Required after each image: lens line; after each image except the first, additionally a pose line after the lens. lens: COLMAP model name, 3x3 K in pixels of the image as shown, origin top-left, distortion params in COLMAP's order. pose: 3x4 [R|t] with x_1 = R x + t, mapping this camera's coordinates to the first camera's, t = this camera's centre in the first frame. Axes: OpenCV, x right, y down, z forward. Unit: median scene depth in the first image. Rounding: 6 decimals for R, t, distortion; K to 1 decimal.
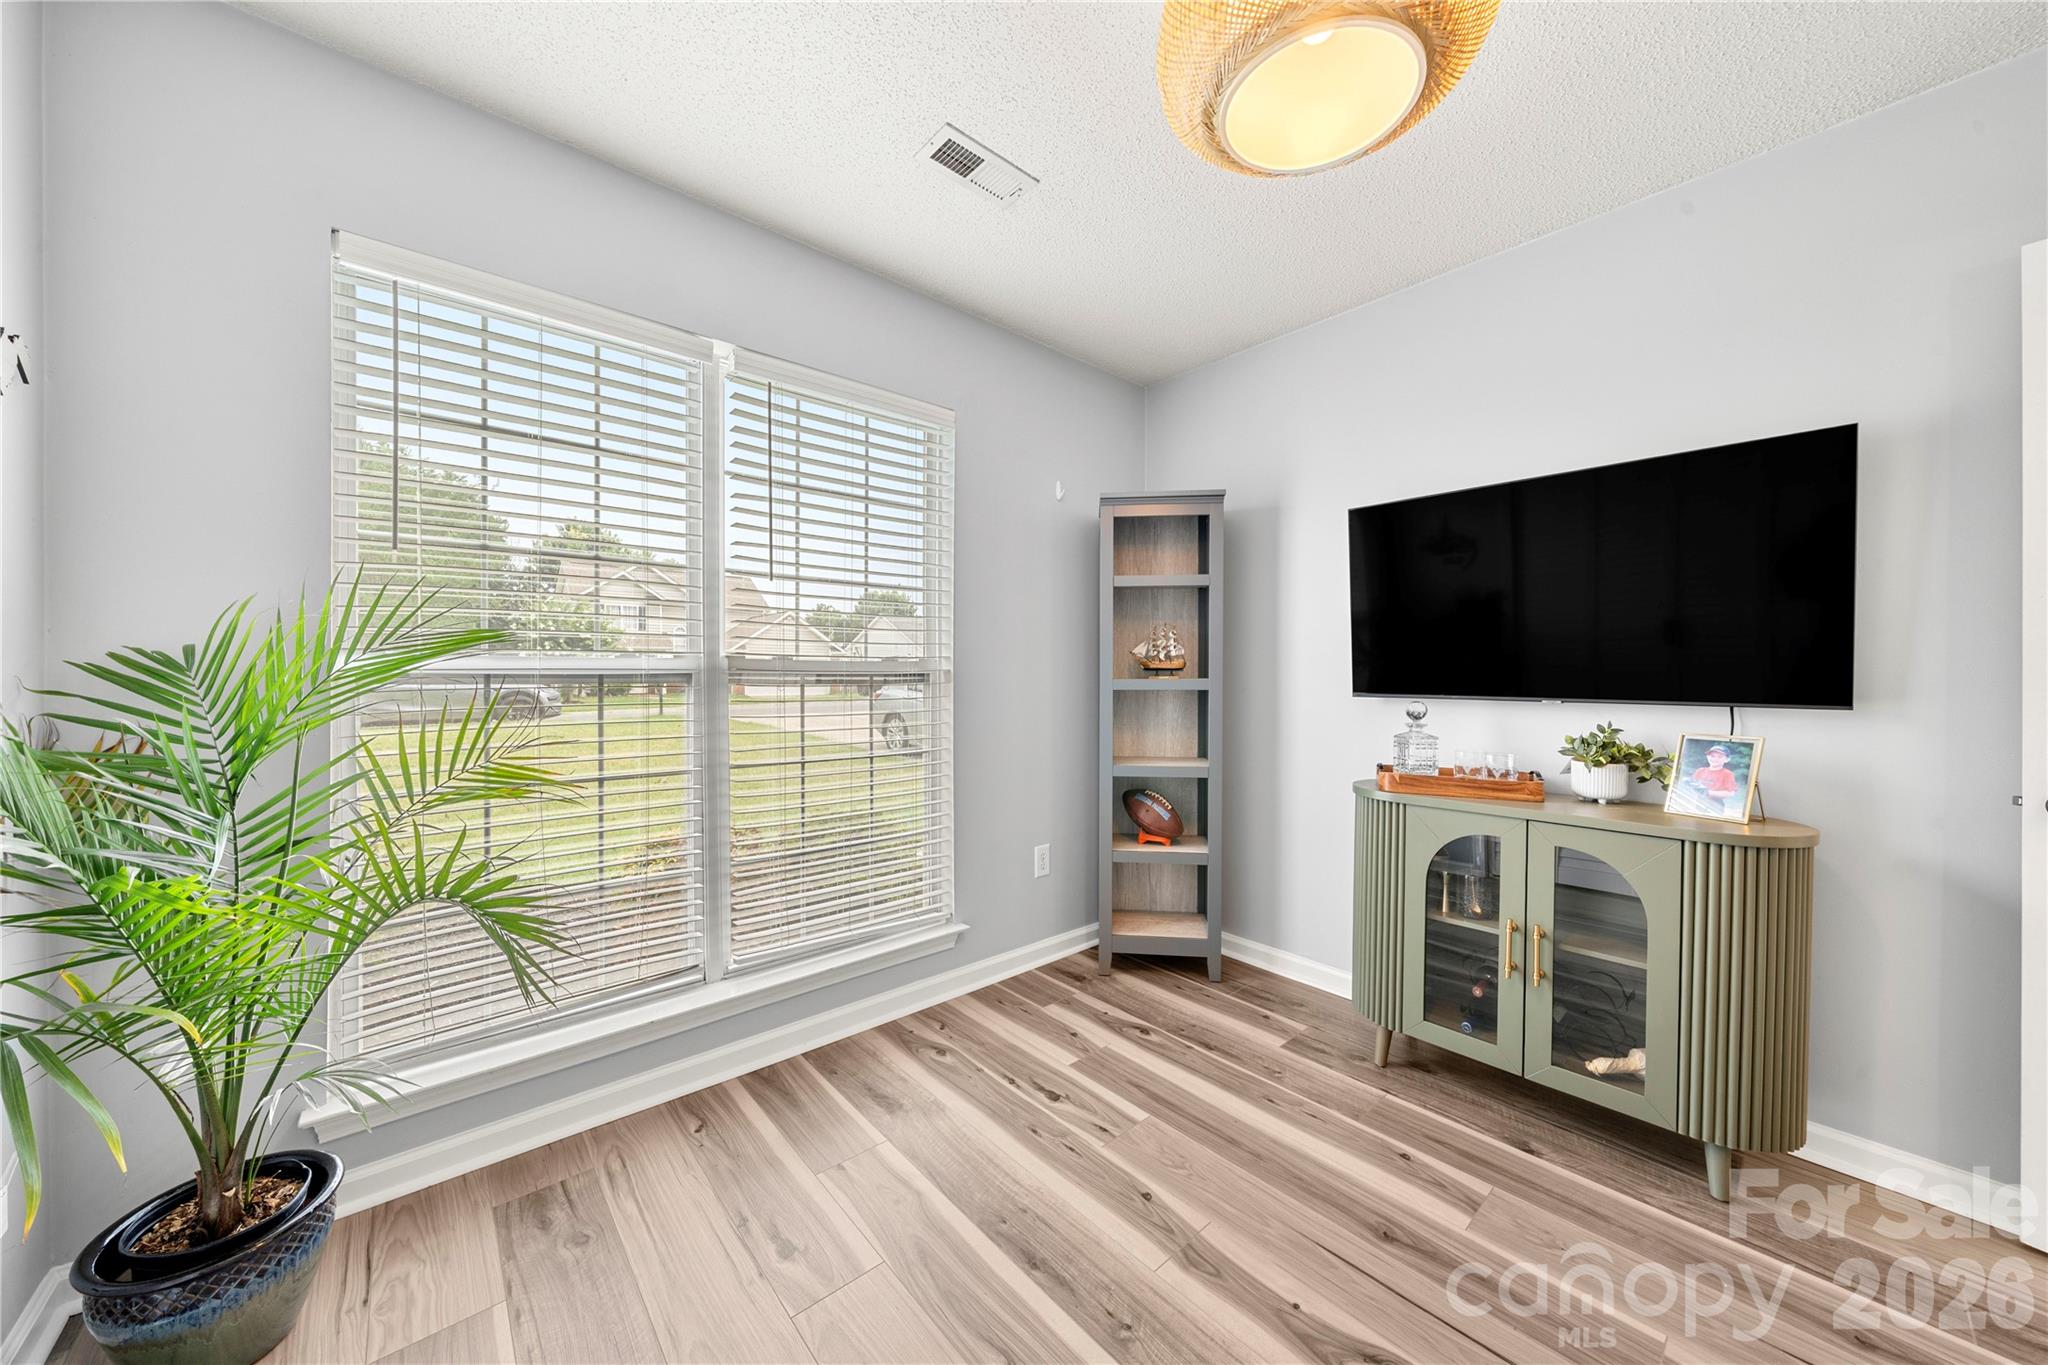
lens RADIAL K [[702.9, 0, 1014.5], [0, 702.9, 666.2], [0, 0, 1]] dist [-0.000500, -0.000110]
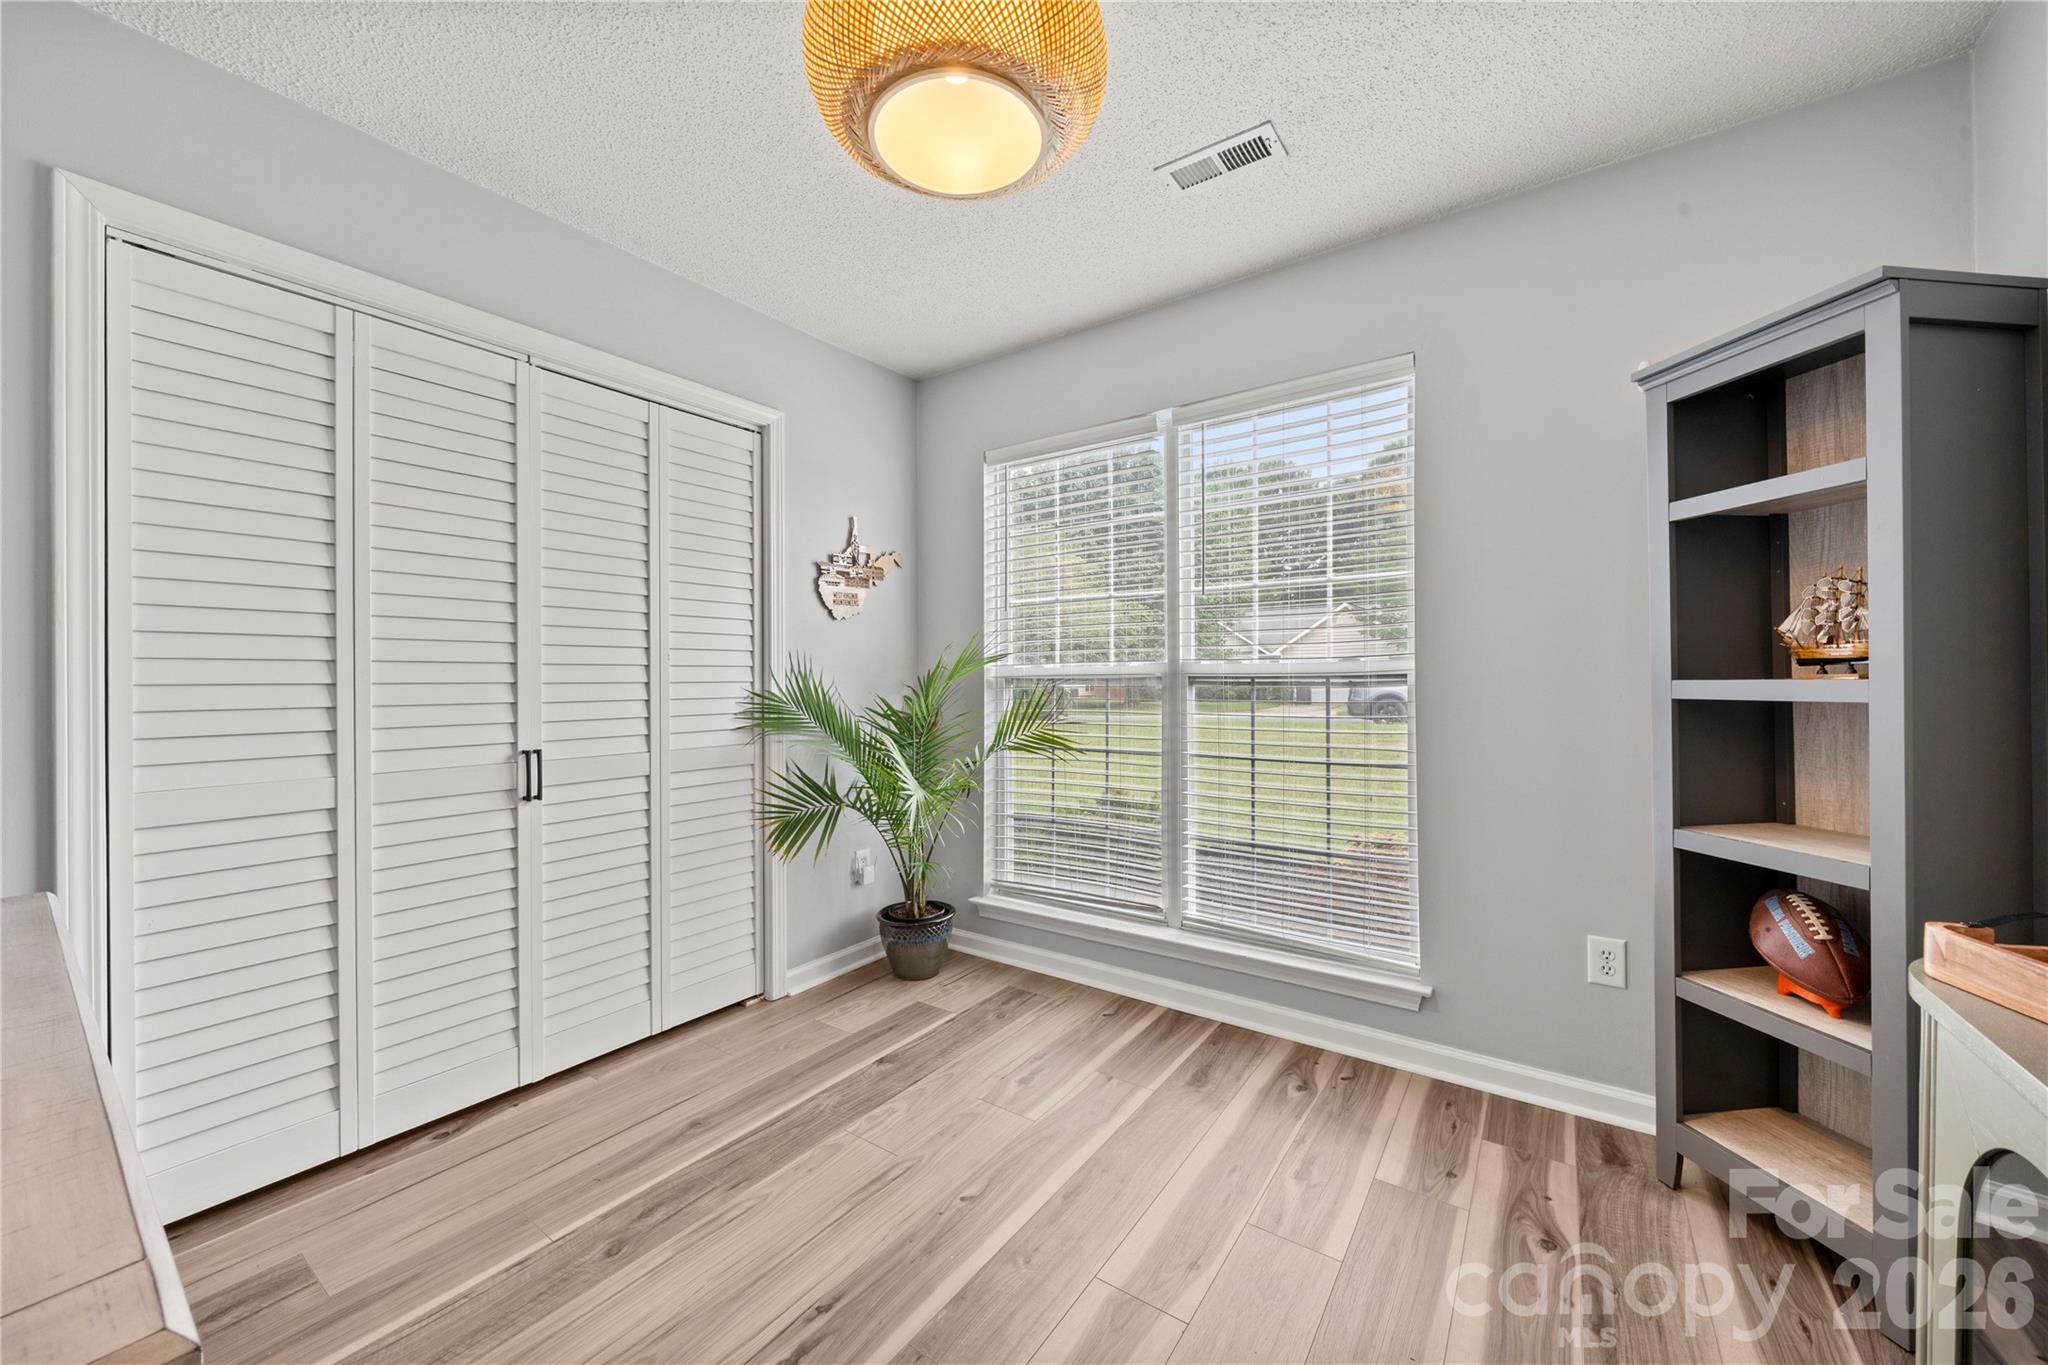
lens RADIAL K [[752.2, 0, 1016.9], [0, 752.2, 645.4], [0, 0, 1]] dist [-0.000490, 0.000044]
pose [[0.242995, -0.050549, -0.968709, 0.731358], [0.016550, 0.998712, -0.047963, 0.012649], [0.969886, -0.004378, 0.243519, 0.375151]]
